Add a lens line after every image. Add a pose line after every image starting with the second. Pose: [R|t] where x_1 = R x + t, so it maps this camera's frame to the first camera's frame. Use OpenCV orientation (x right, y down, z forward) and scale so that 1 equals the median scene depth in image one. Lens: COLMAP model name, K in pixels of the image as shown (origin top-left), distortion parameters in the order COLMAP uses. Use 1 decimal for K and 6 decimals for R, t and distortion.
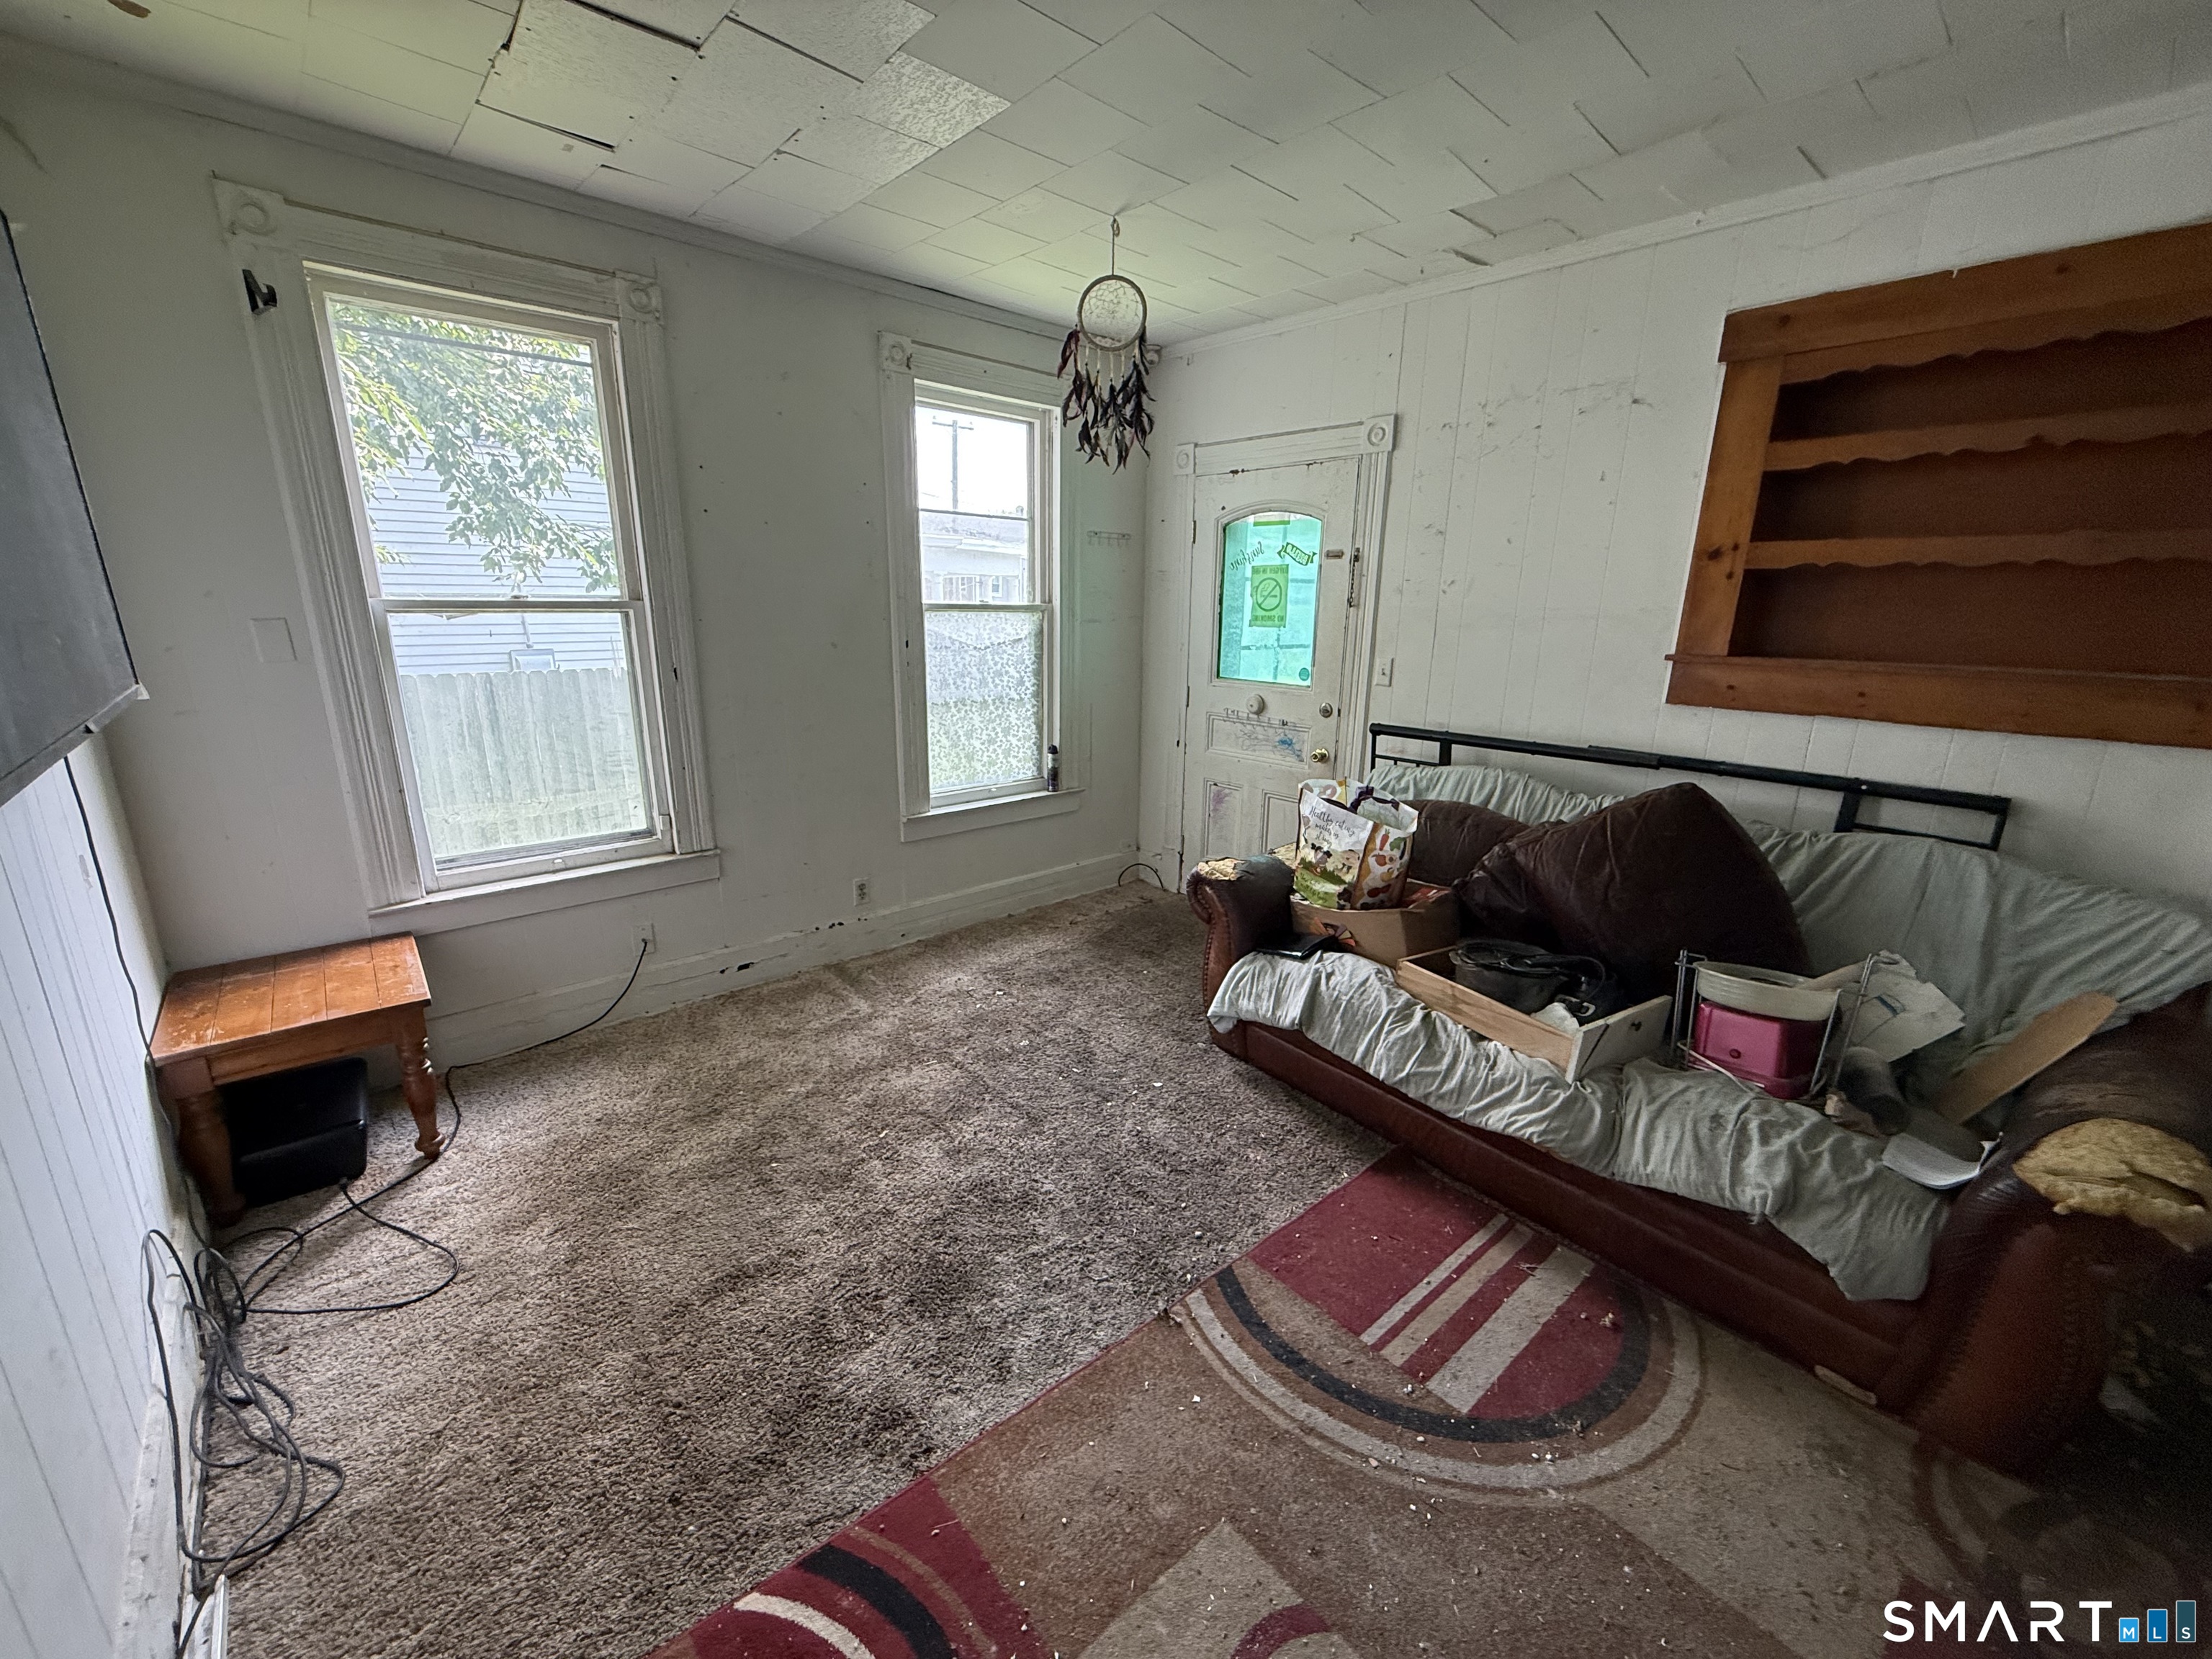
lens RADIAL K [[878.7, 0, 1102.3], [0, 878.7, 831.1], [0, 0, 1]] dist [0.000157, 0.000127]
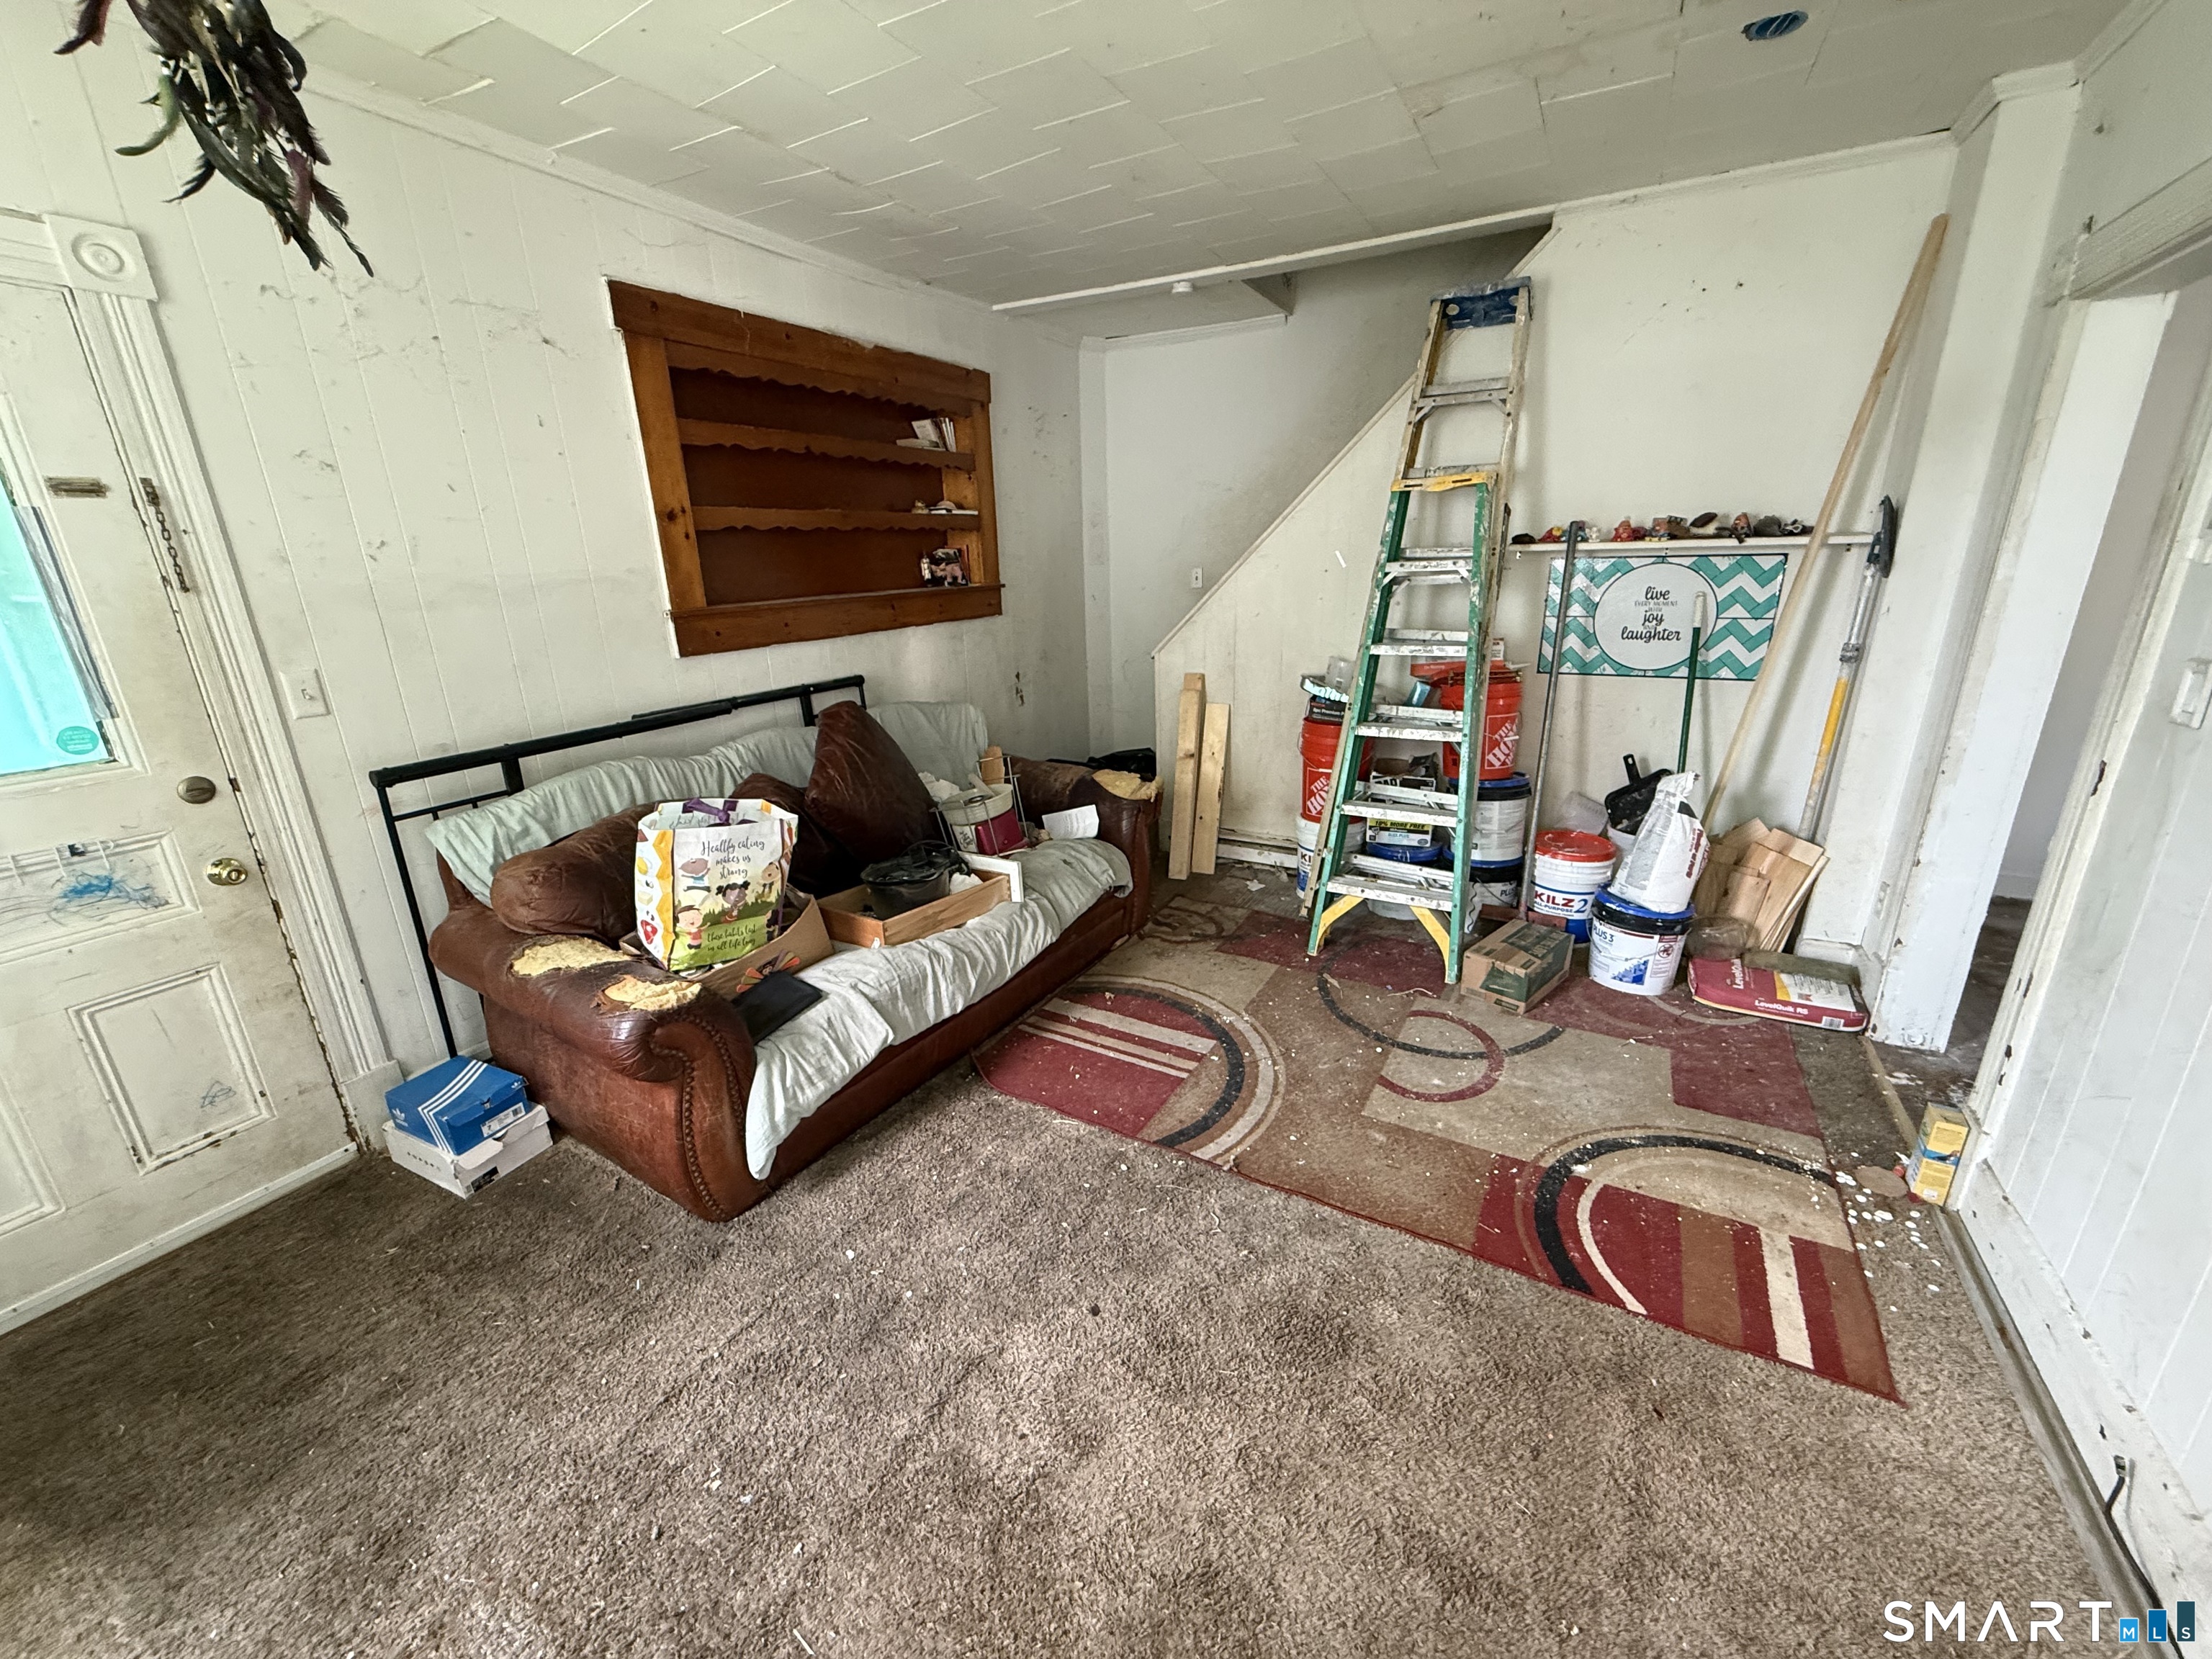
lens RADIAL K [[878.7, 0, 1101.7], [0, 878.7, 830.5], [0, 0, 1]] dist [0.000157, 0.000127]
pose [[-0.322814, -0.292627, 0.900089, -0.579713], [0.266401, 0.884462, 0.383090, -0.249600], [-0.908197, 0.363452, -0.207560, 0.899097]]
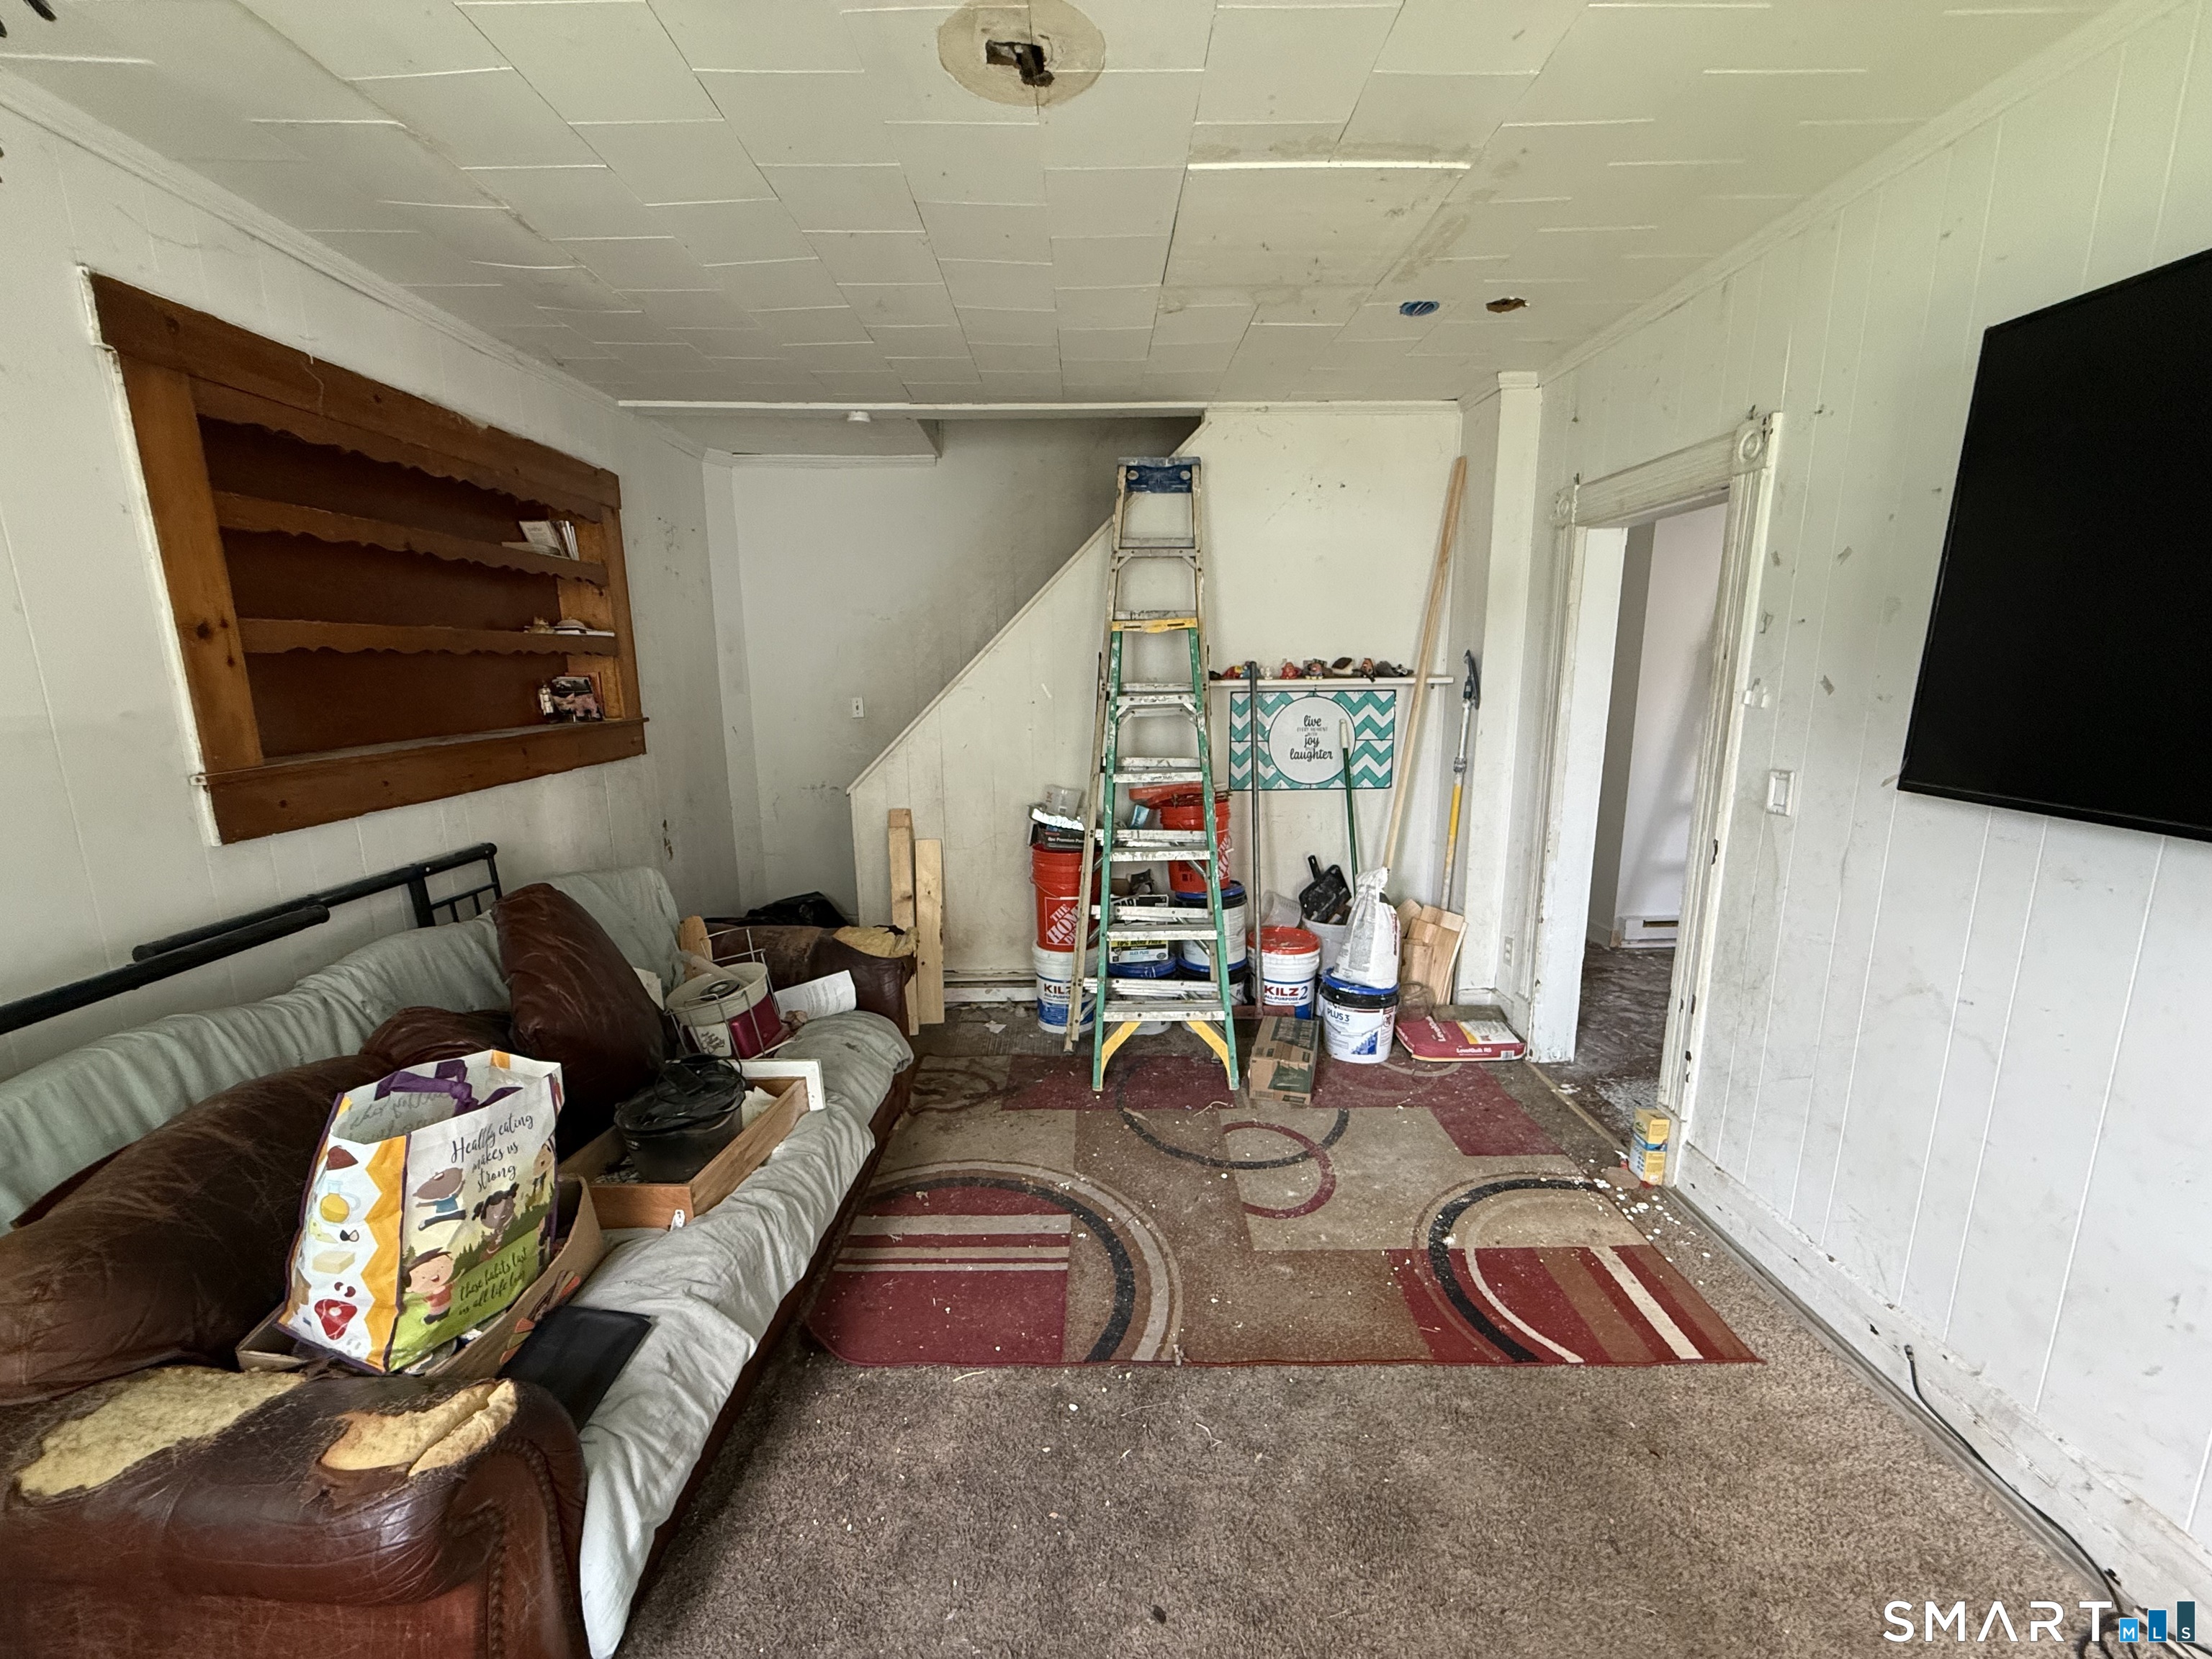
lens RADIAL K [[878.7, 0, 1101.3], [0, 878.7, 830.9], [0, 0, 1]] dist [0.000157, 0.000127]
pose [[-0.755019, -0.129382, 0.642812, -0.327815], [0.170145, 0.908102, 0.382623, -0.322535], [-0.633243, 0.398259, -0.663621, 1.095257]]
